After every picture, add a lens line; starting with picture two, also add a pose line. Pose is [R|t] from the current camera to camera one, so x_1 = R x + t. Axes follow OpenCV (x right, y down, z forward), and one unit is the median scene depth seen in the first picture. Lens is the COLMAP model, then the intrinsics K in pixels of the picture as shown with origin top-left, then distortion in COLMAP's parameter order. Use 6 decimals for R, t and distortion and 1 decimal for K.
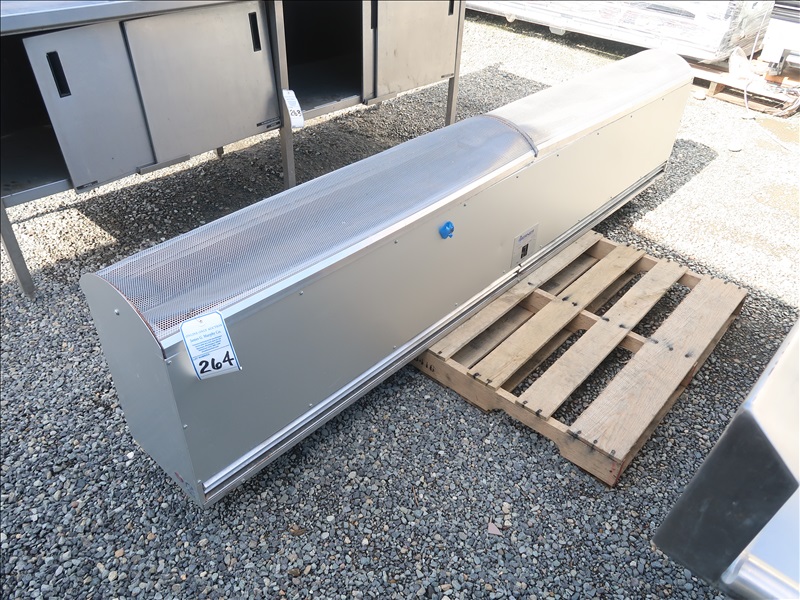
lens RADIAL K [[624.9, 0, 399.3], [0, 624.9, 298.9], [0, 0, 1]] dist [-0.013290, -0.000259]
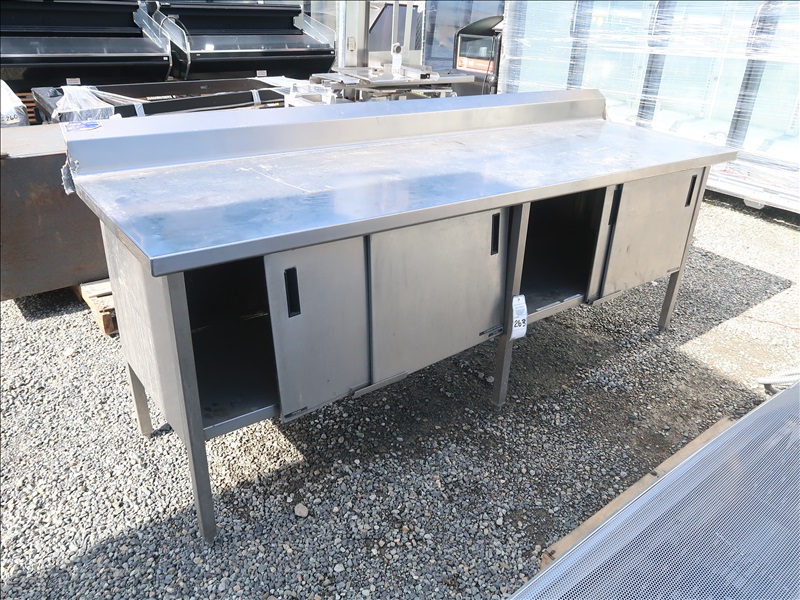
lens RADIAL K [[624.9, 0, 402.3], [0, 624.9, 300.5], [0, 0, 1]] dist [-0.013290, -0.000259]
pose [[0.986137, 0.077594, -0.146674, -0.210676], [-0.102701, 0.979691, -0.172215, -0.166967], [0.130333, 0.184891, 0.974078, 0.153628]]
